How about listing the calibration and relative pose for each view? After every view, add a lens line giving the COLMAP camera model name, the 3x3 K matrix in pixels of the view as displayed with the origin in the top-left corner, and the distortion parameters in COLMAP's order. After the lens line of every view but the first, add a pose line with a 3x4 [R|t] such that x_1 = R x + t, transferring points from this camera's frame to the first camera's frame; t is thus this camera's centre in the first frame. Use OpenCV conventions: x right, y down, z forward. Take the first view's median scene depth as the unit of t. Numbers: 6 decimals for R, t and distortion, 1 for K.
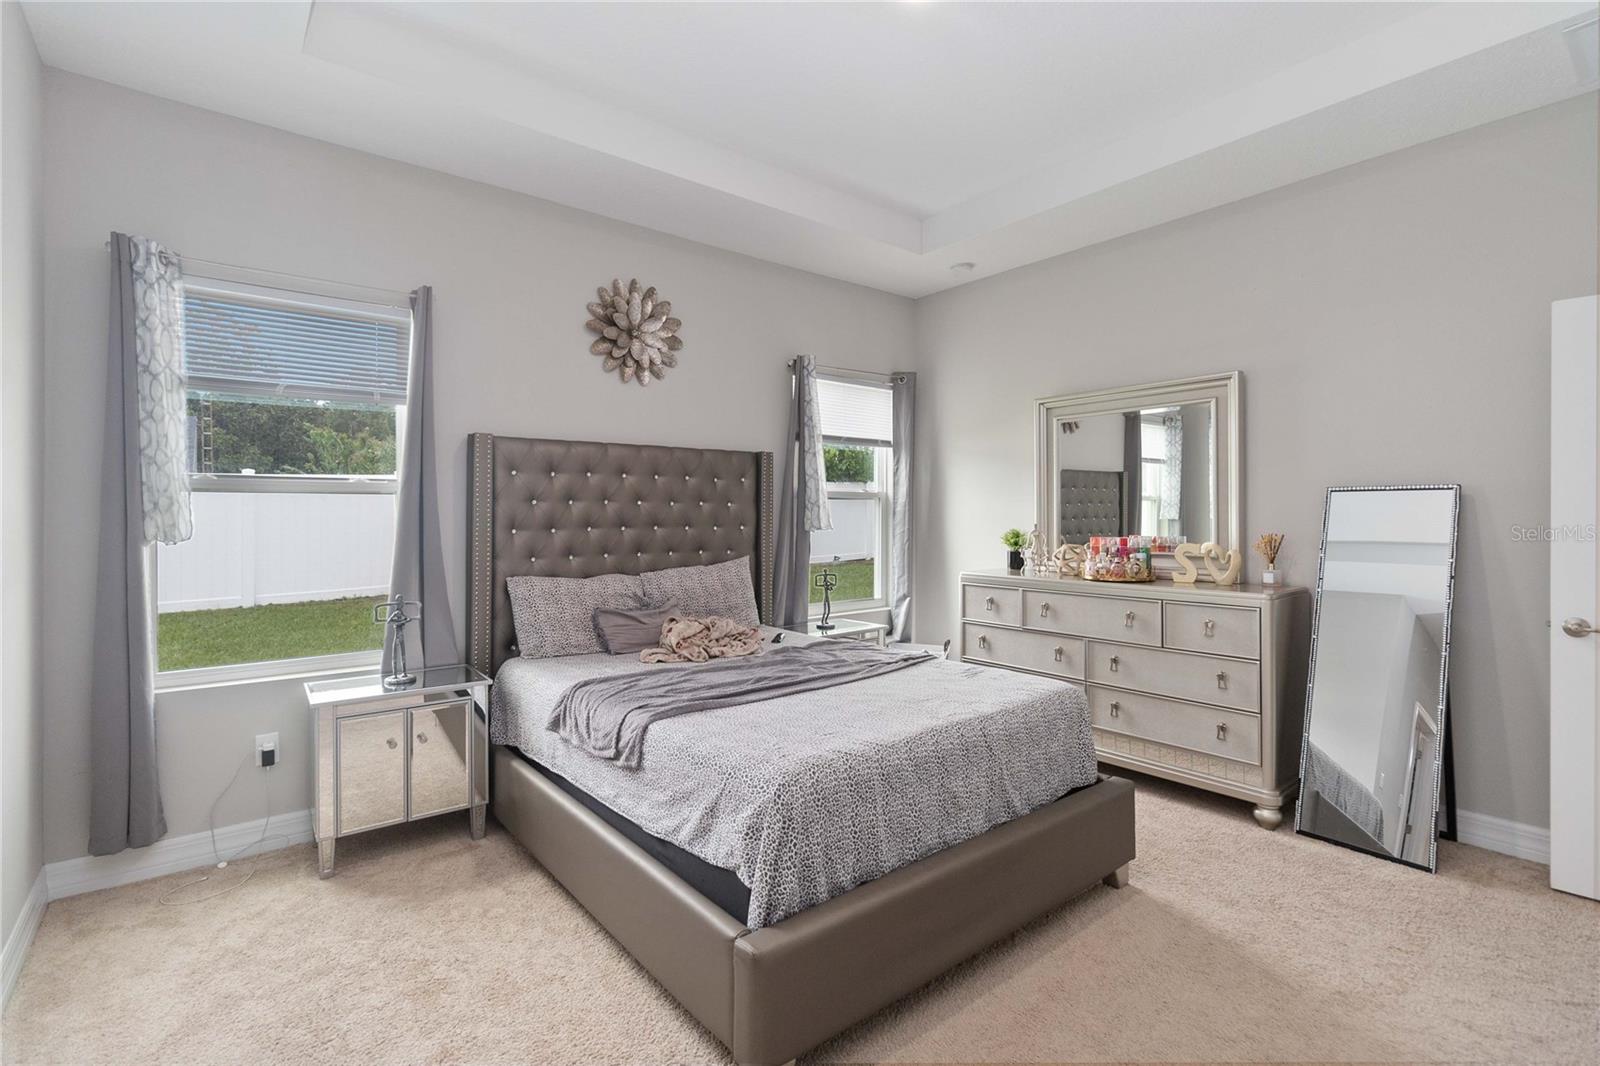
lens RADIAL K [[739.1, 0, 810.1], [0, 739.1, 522.6], [0, 0, 1]] dist [-0.000984, 0.000681]
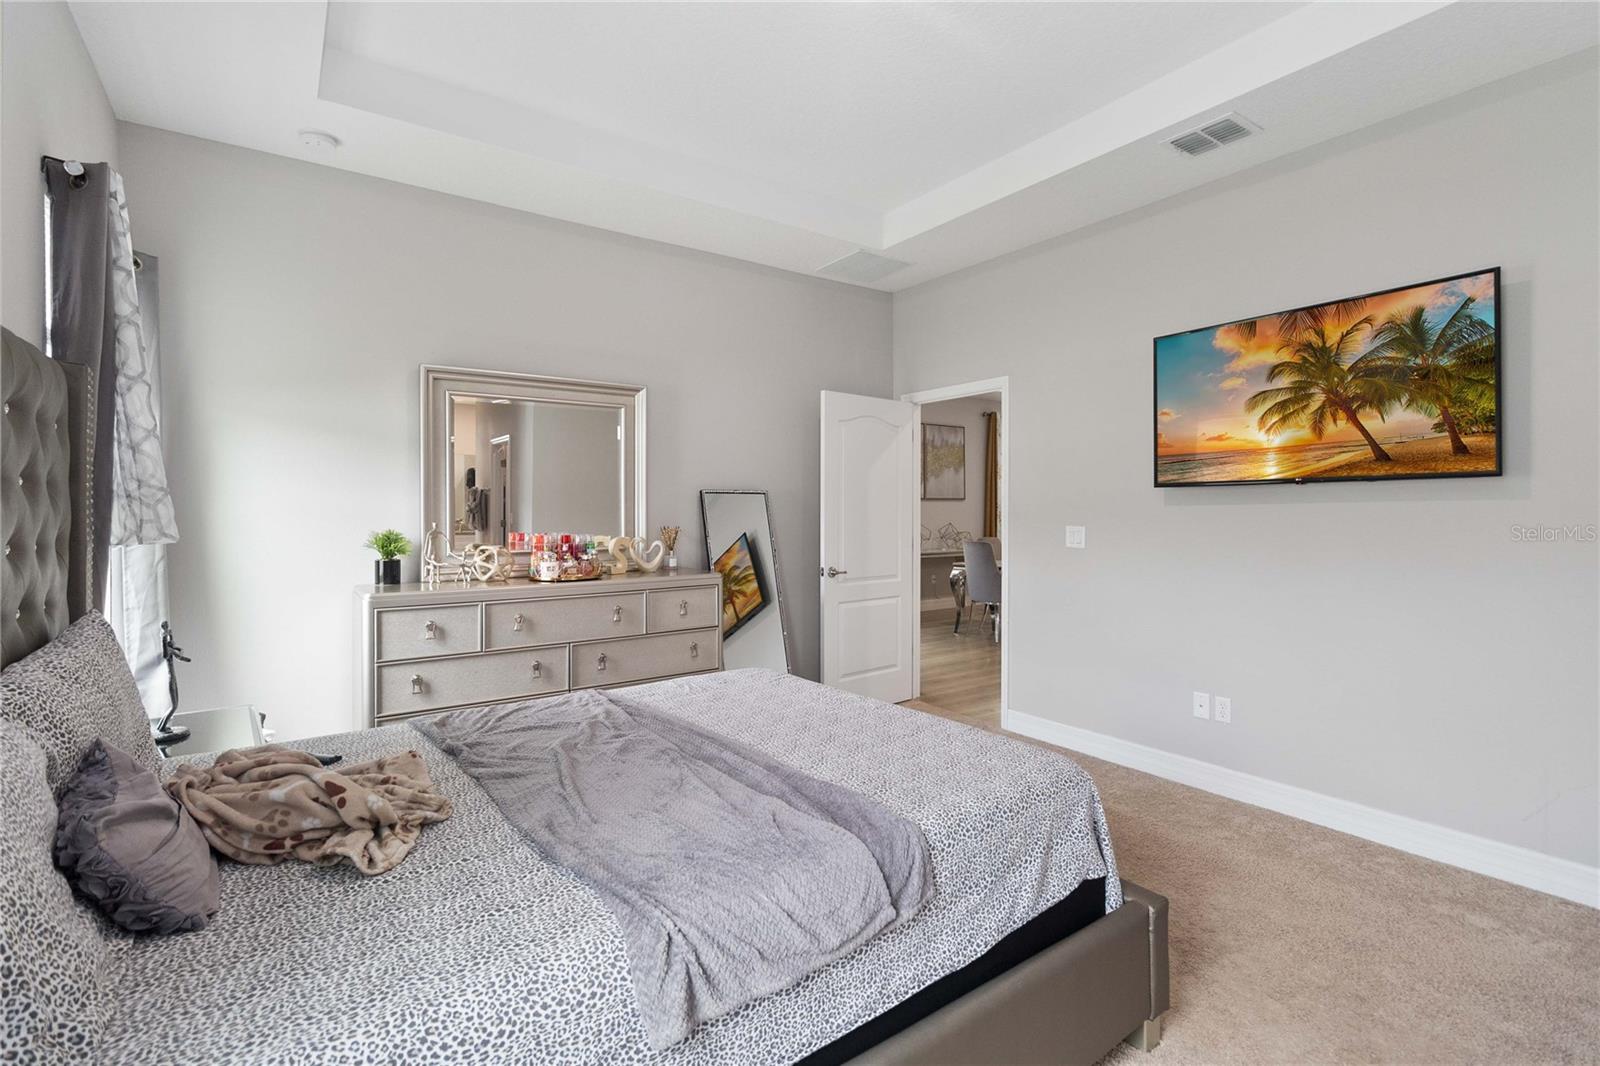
lens RADIAL K [[739.1, 0, 808.6], [0, 739.1, 534.9], [0, 0, 1]] dist [-0.000984, 0.000681]
pose [[0.062219, -0.030363, 0.997601, -0.515929], [0.015025, 0.999452, 0.029482, -0.003121], [-0.997949, 0.013154, 0.062641, 0.626139]]
